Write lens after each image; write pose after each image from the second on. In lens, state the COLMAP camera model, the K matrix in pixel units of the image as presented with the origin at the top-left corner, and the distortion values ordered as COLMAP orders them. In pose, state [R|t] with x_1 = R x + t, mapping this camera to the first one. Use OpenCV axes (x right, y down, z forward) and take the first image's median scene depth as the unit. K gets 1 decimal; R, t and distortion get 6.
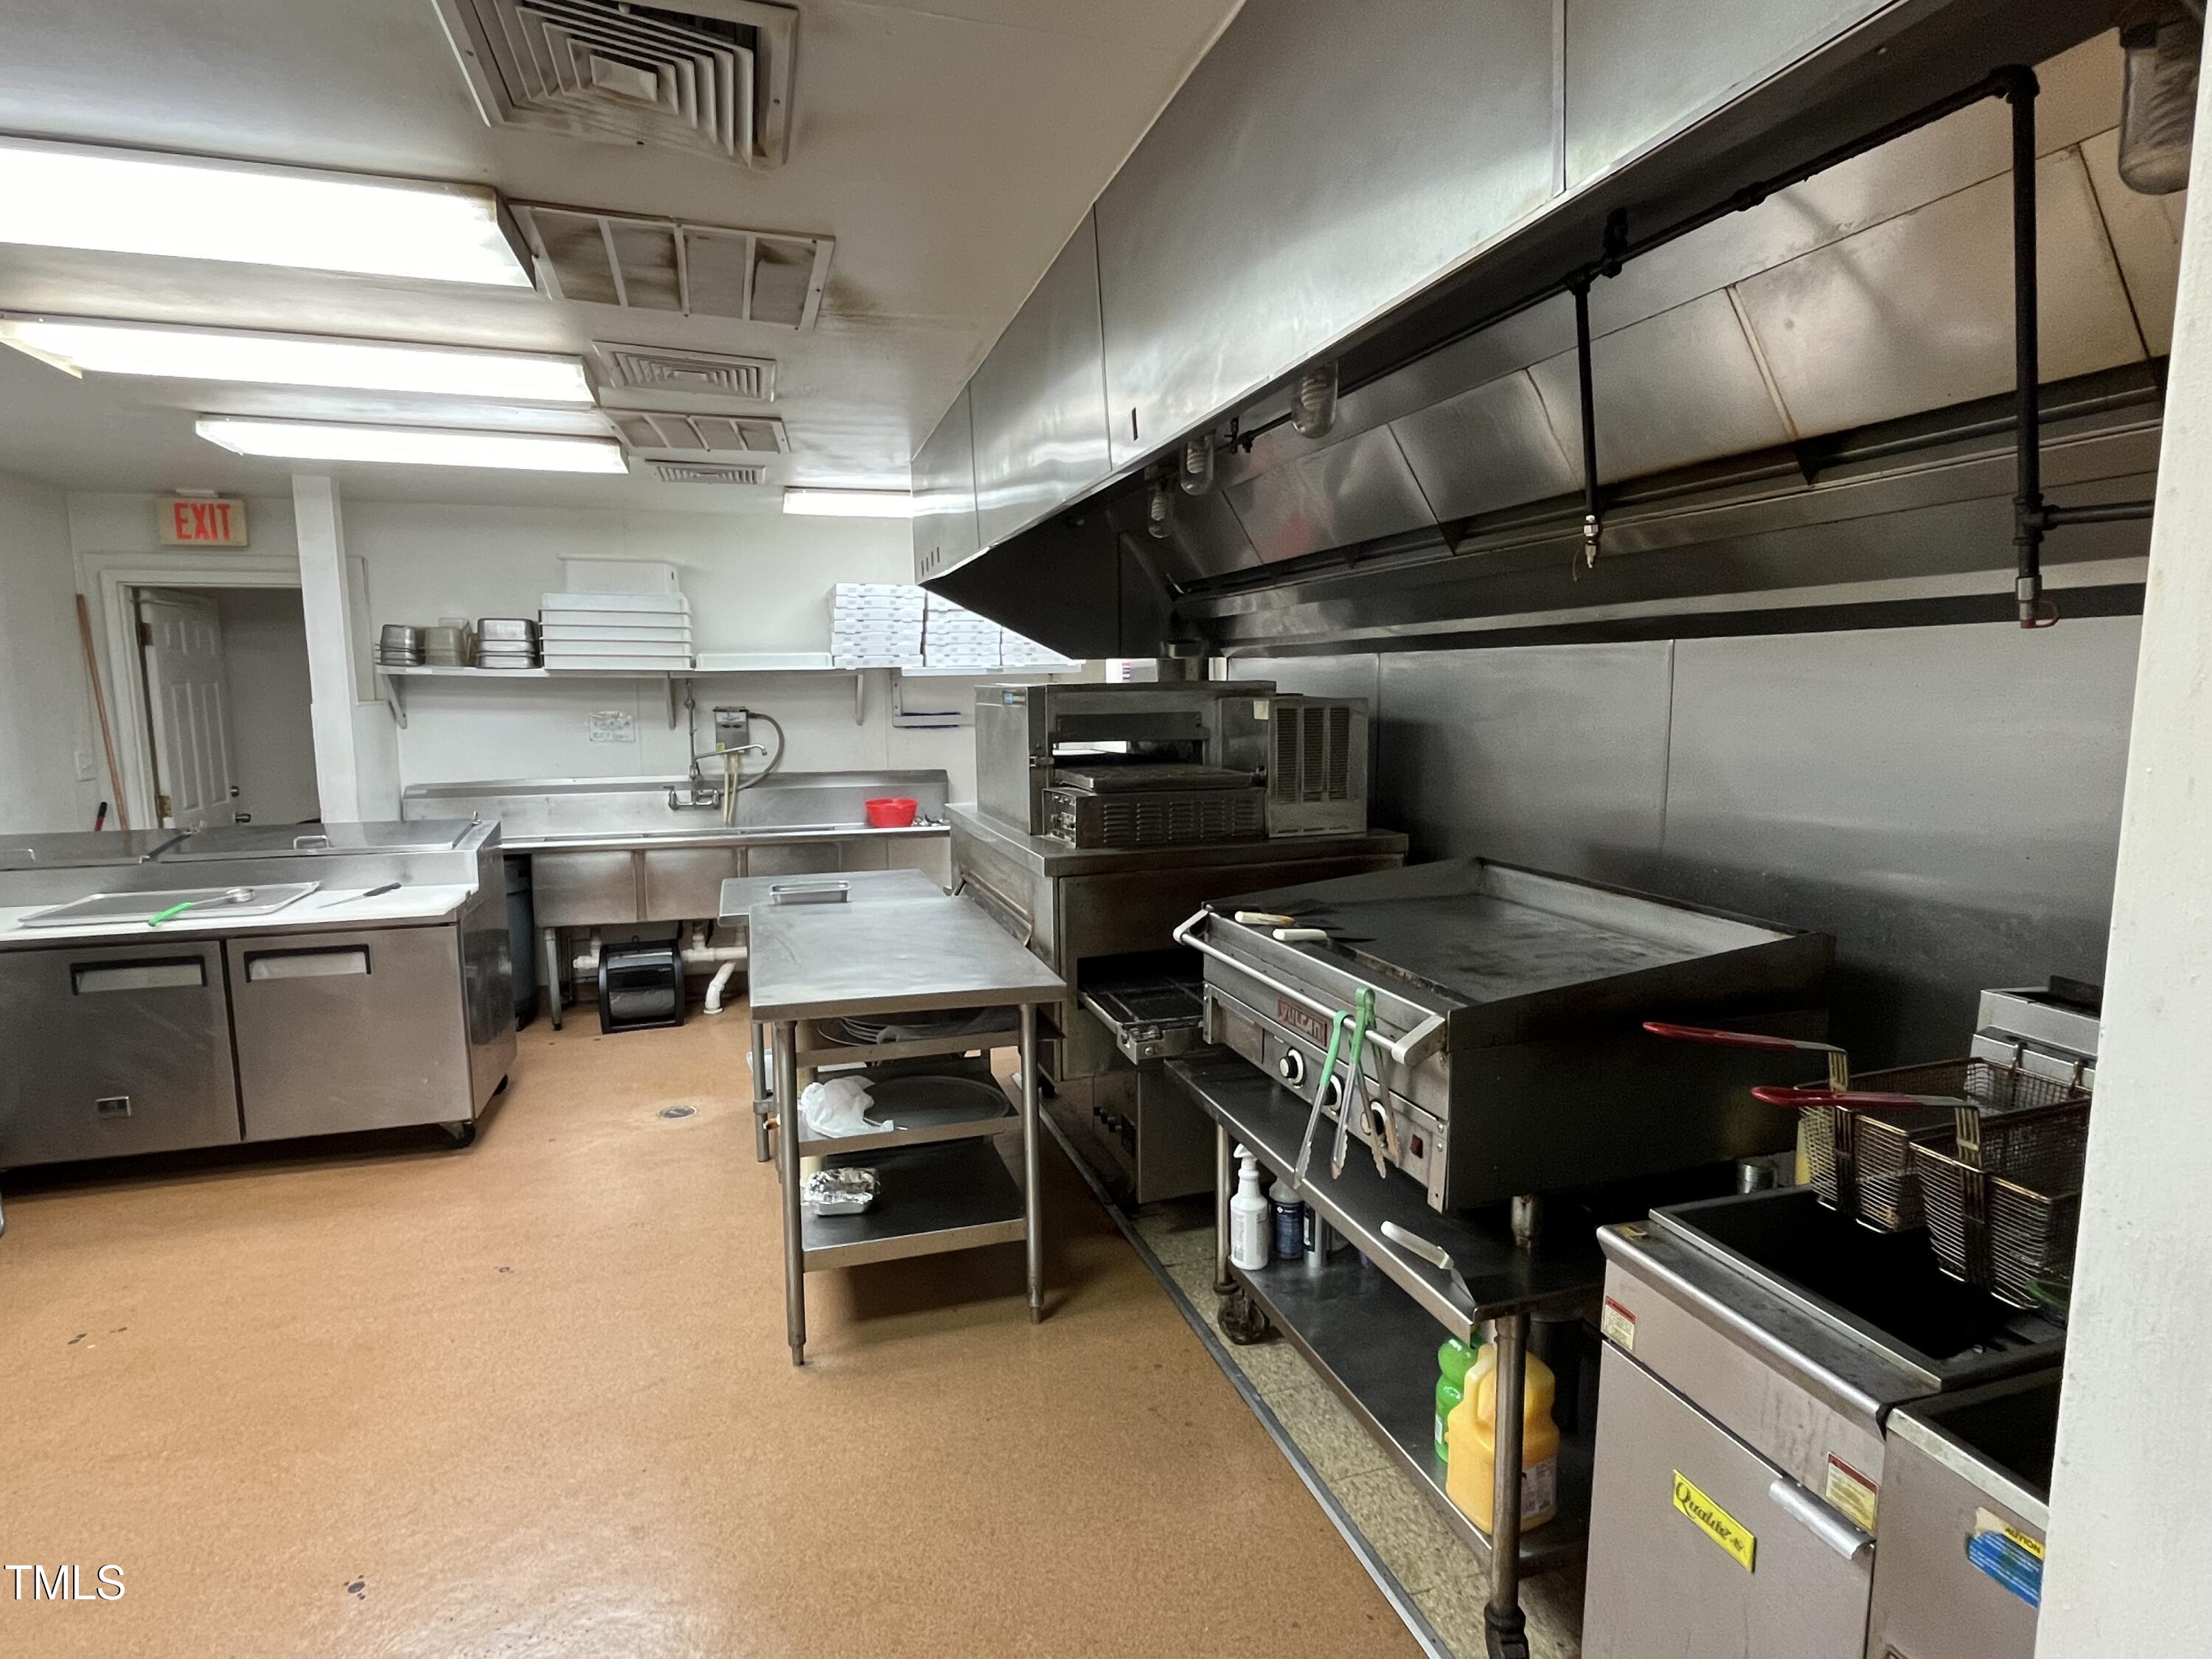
lens RADIAL K [[1147.6, 0, 1093.4], [0, 1147.6, 835.6], [0, 0, 1]] dist [-0.004338, -0.000380]
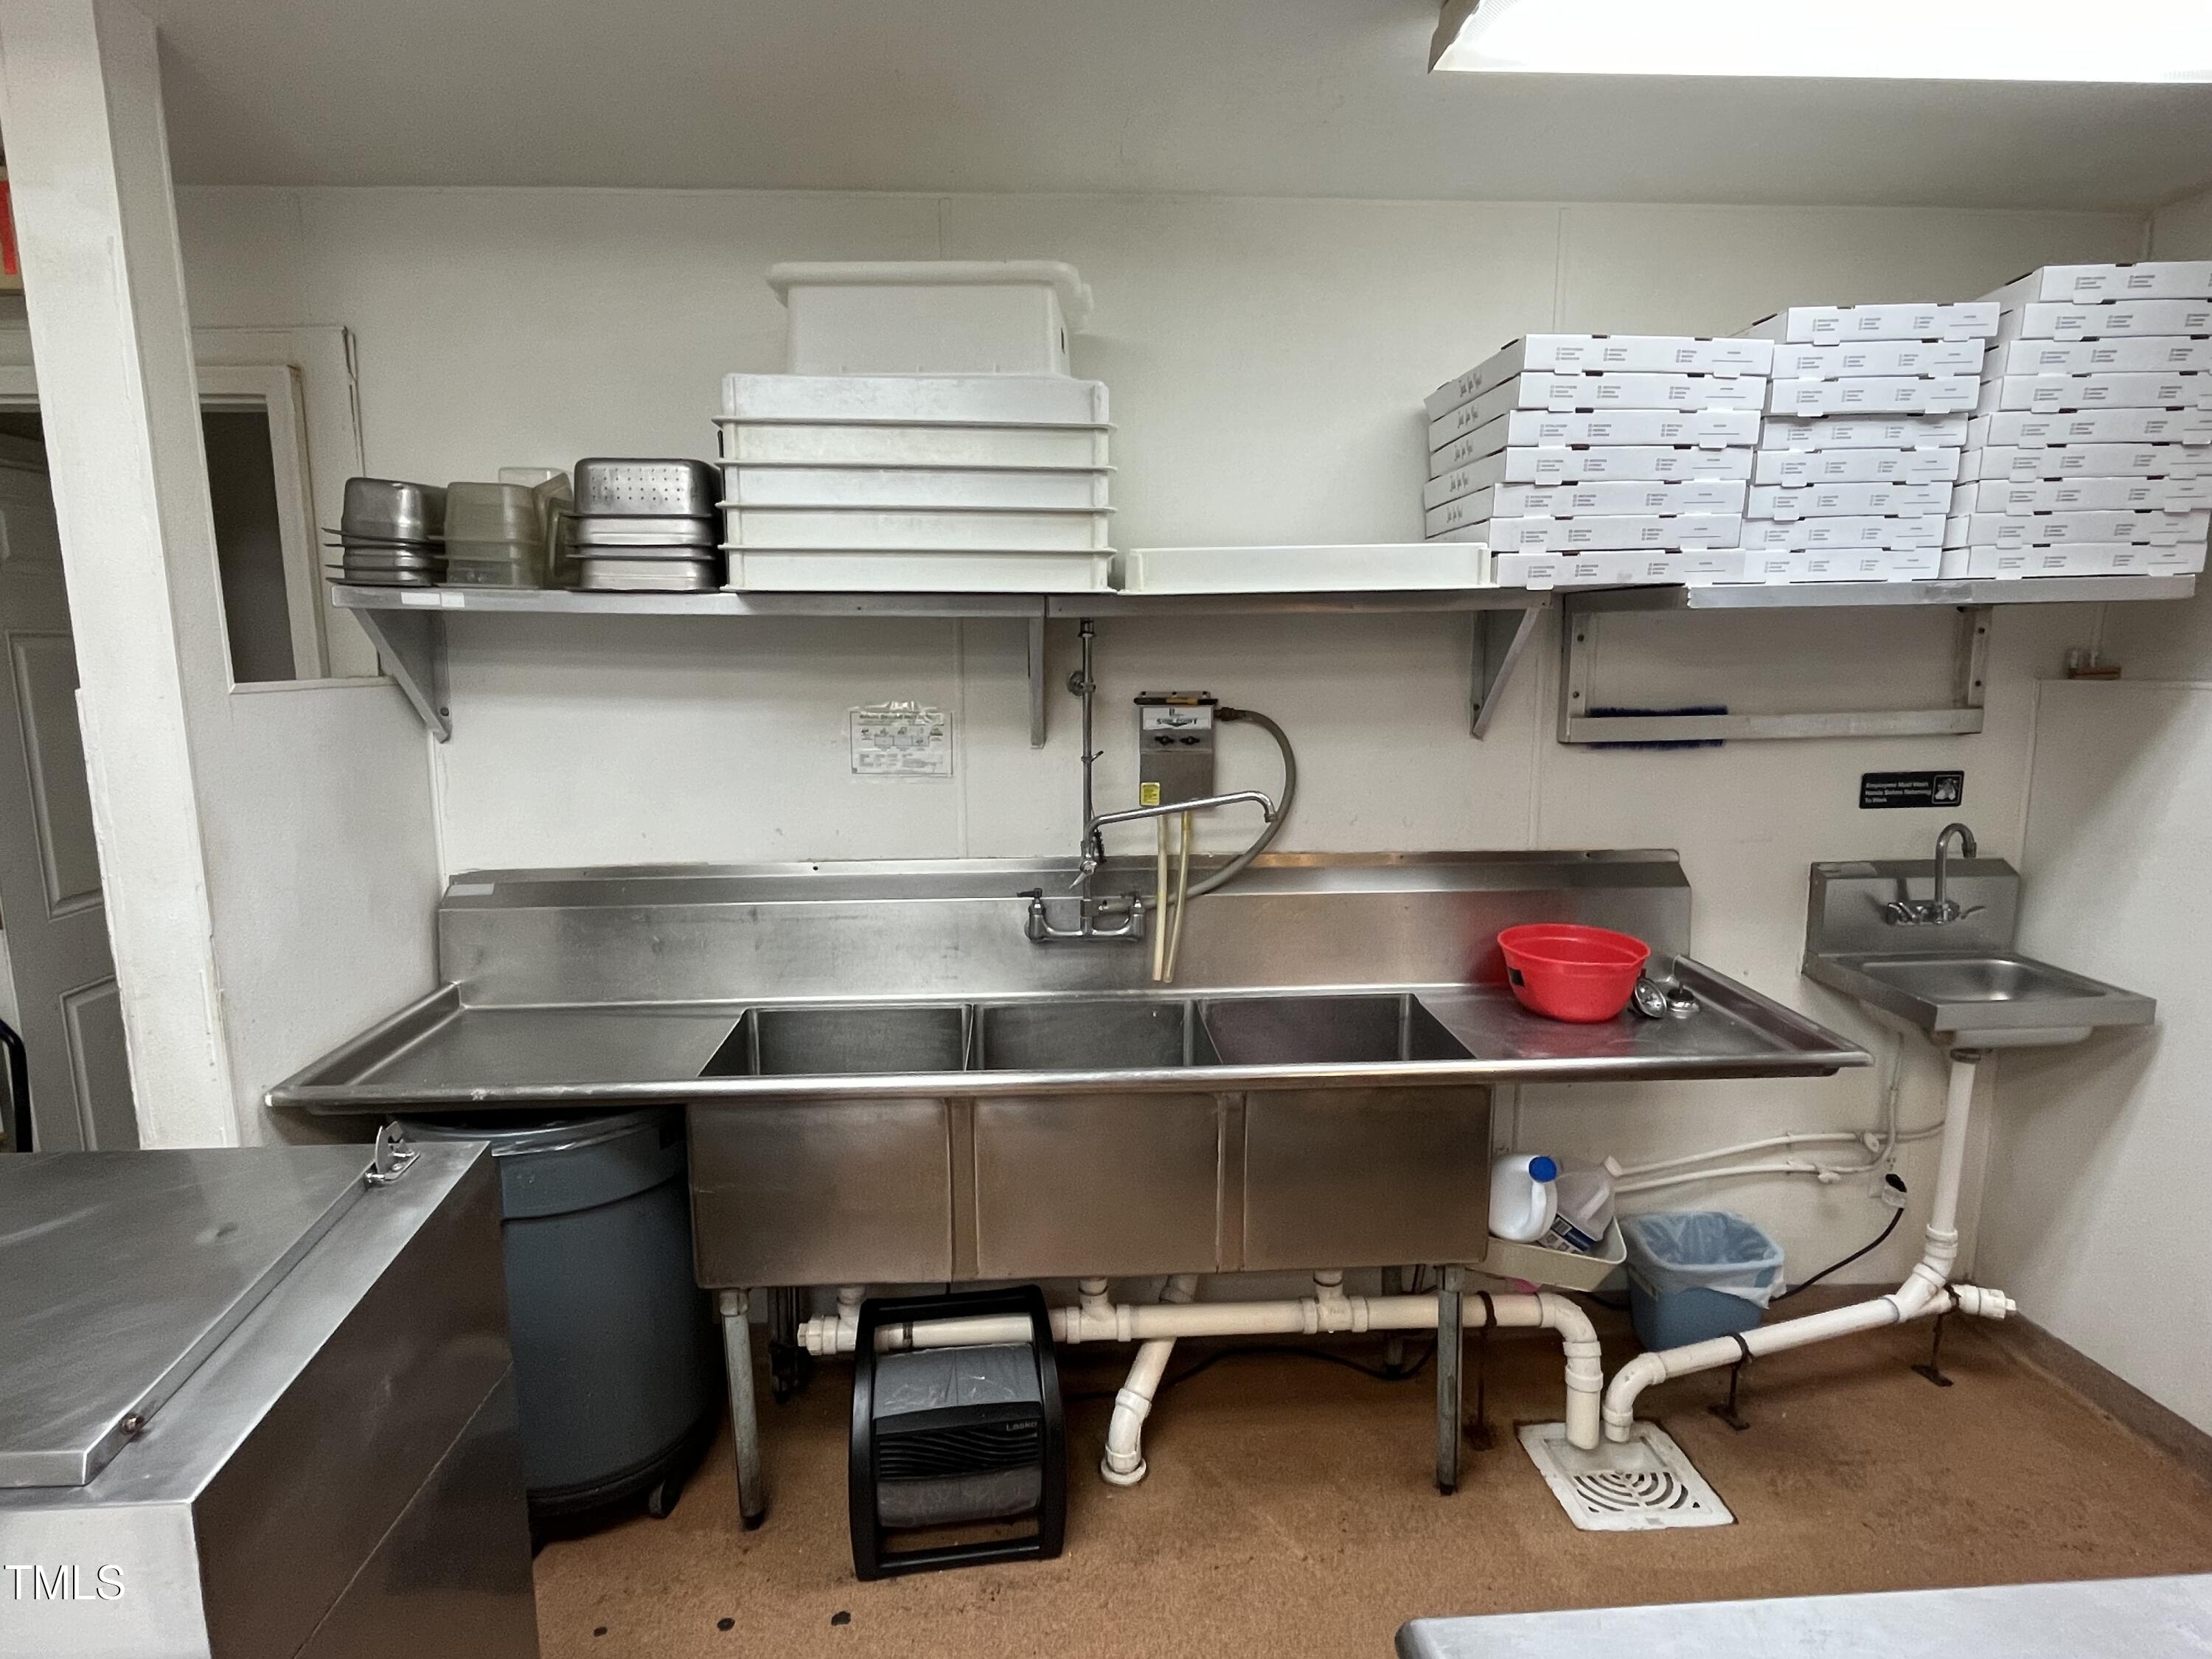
lens RADIAL K [[1147.6, 0, 1093.4], [0, 1147.6, 835.6], [0, 0, 1]] dist [-0.004338, -0.000380]
pose [[0.971528, 0.035294, -0.234282, -0.260210], [-0.029181, 0.999138, 0.029508, -0.076346], [0.235122, -0.021831, 0.971721, 0.626886]]
